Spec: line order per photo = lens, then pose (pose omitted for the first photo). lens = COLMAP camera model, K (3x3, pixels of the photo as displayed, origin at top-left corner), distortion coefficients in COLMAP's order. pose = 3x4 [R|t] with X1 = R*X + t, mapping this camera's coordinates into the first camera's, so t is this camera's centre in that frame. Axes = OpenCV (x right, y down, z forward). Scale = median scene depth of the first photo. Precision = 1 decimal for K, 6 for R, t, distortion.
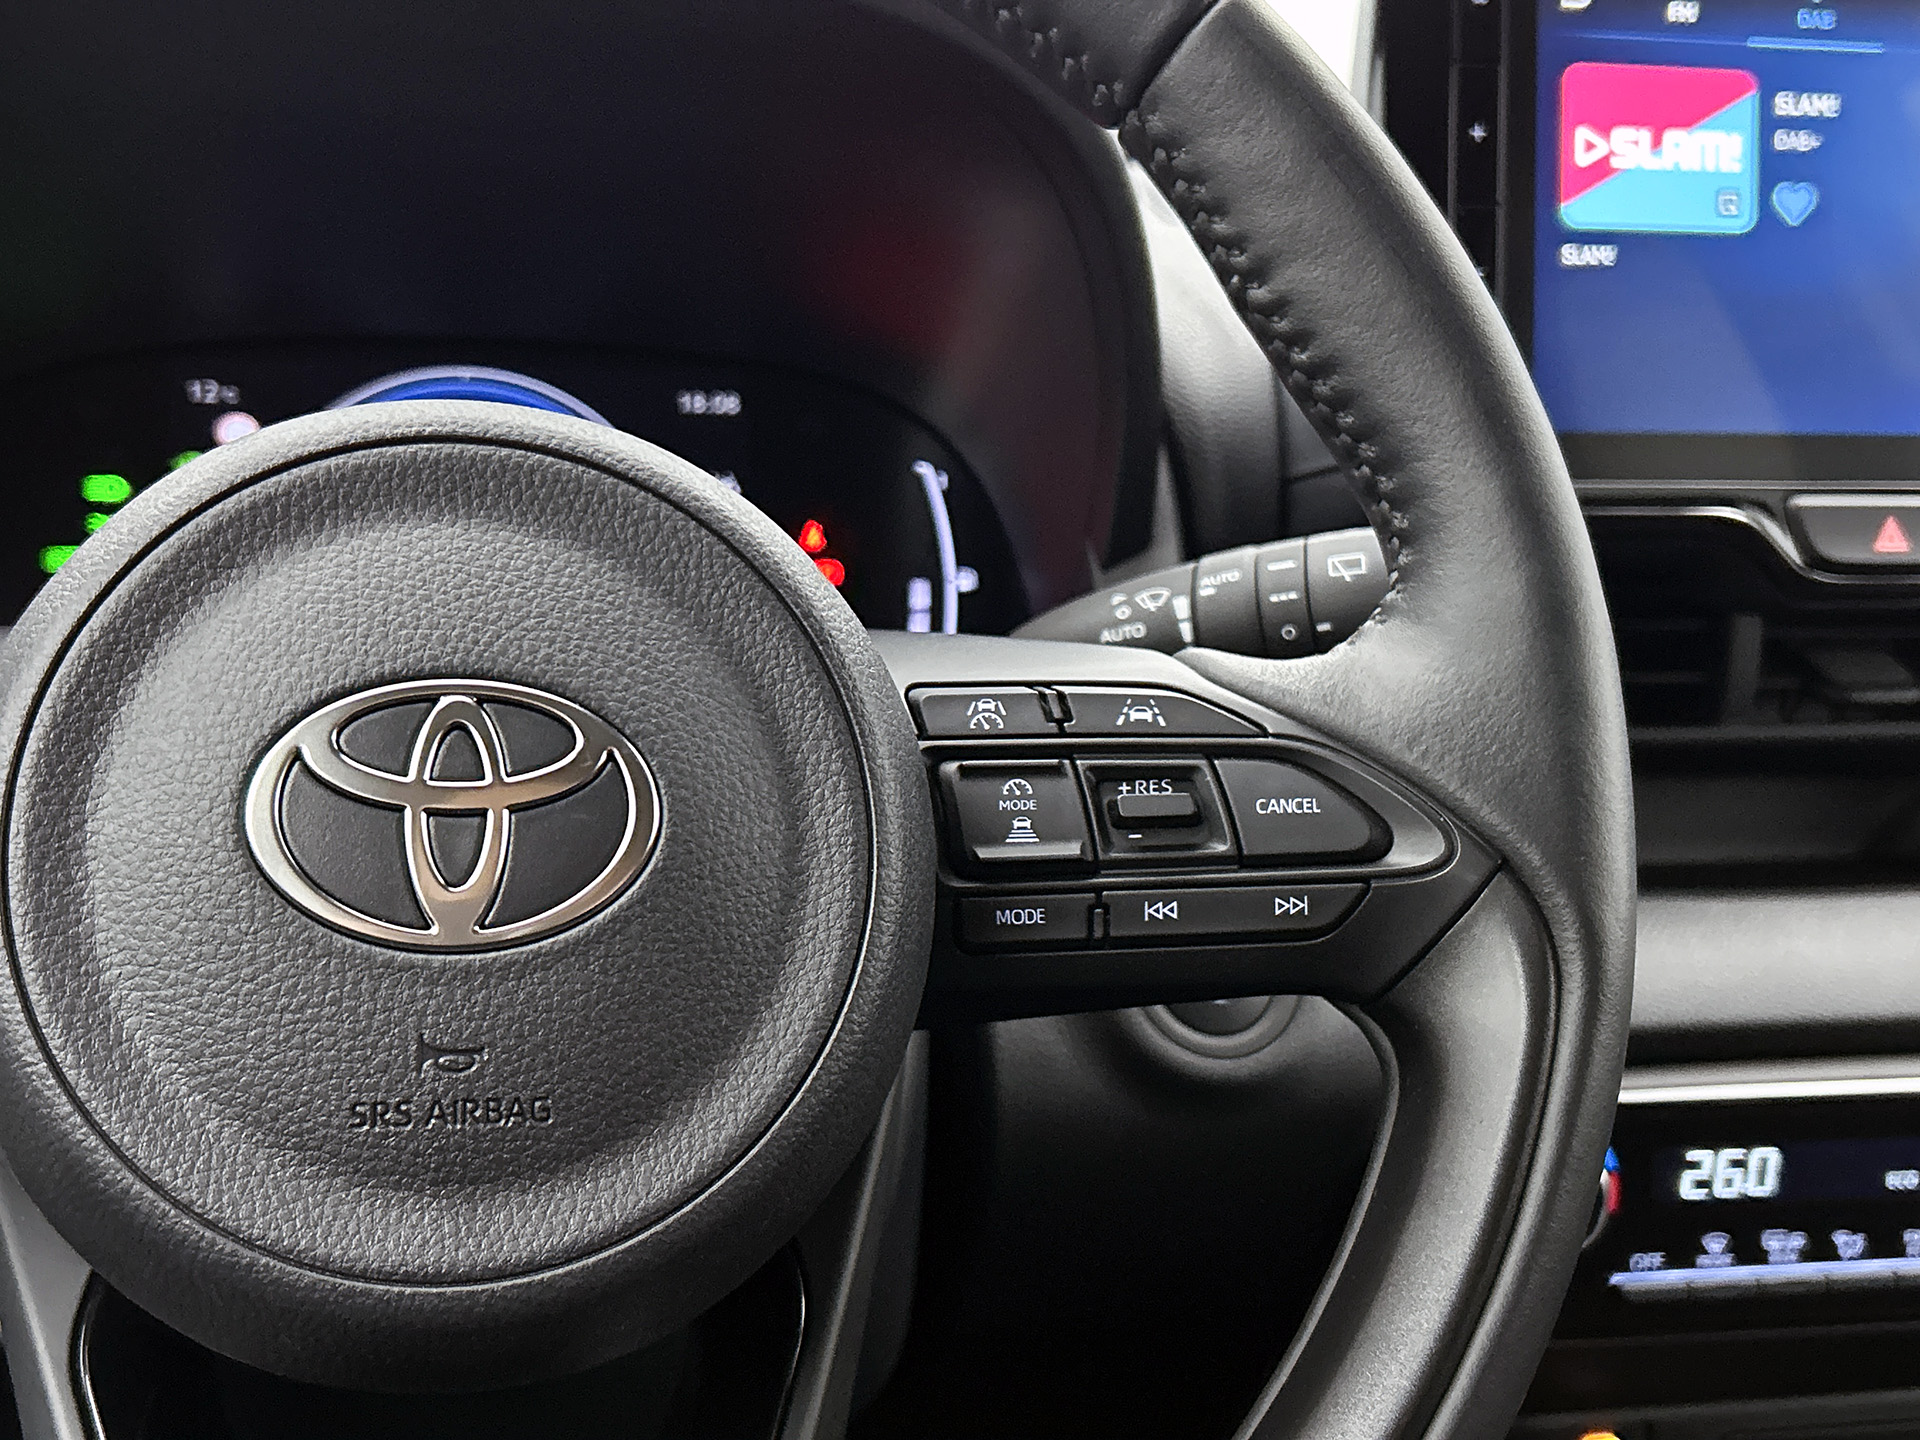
lens RADIAL K [[2208.7, 0, 946.2], [0, 2208.7, 695.9], [0, 0, 1]] dist [0.043609, 0.000000]
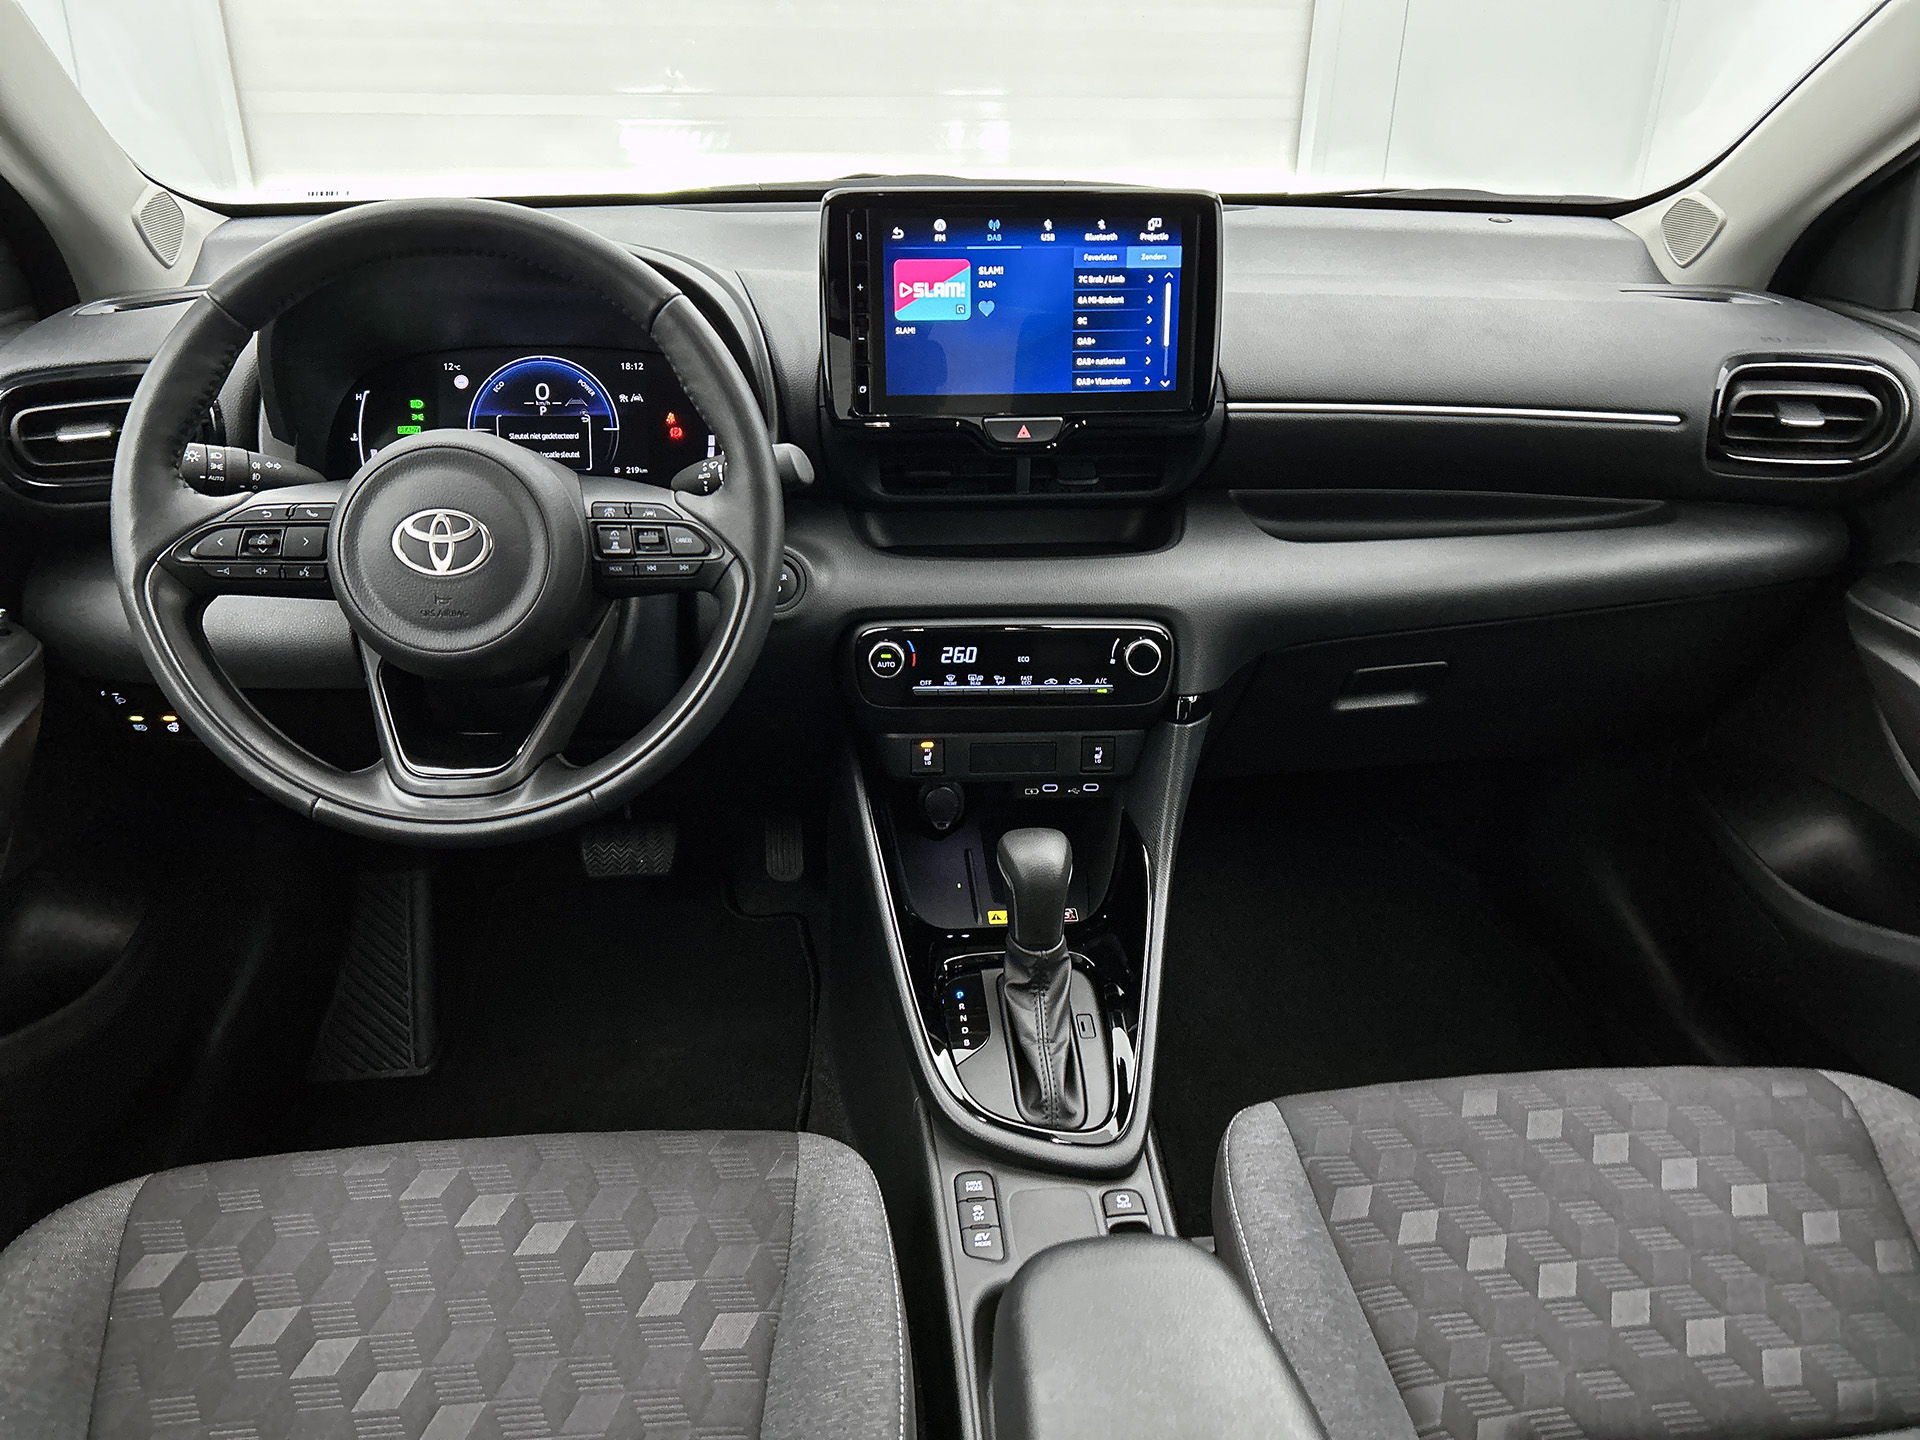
lens RADIAL K [[1473.2, 0, 954.4], [0, 1473.2, 716.3], [0, 0, 1]] dist [0.057820, -0.062246]
pose [[0.991692, 0.031910, -0.124614, 0.814718], [-0.003383, 0.974877, 0.222718, -0.190204], [0.128590, -0.220446, 0.966886, -1.228739]]
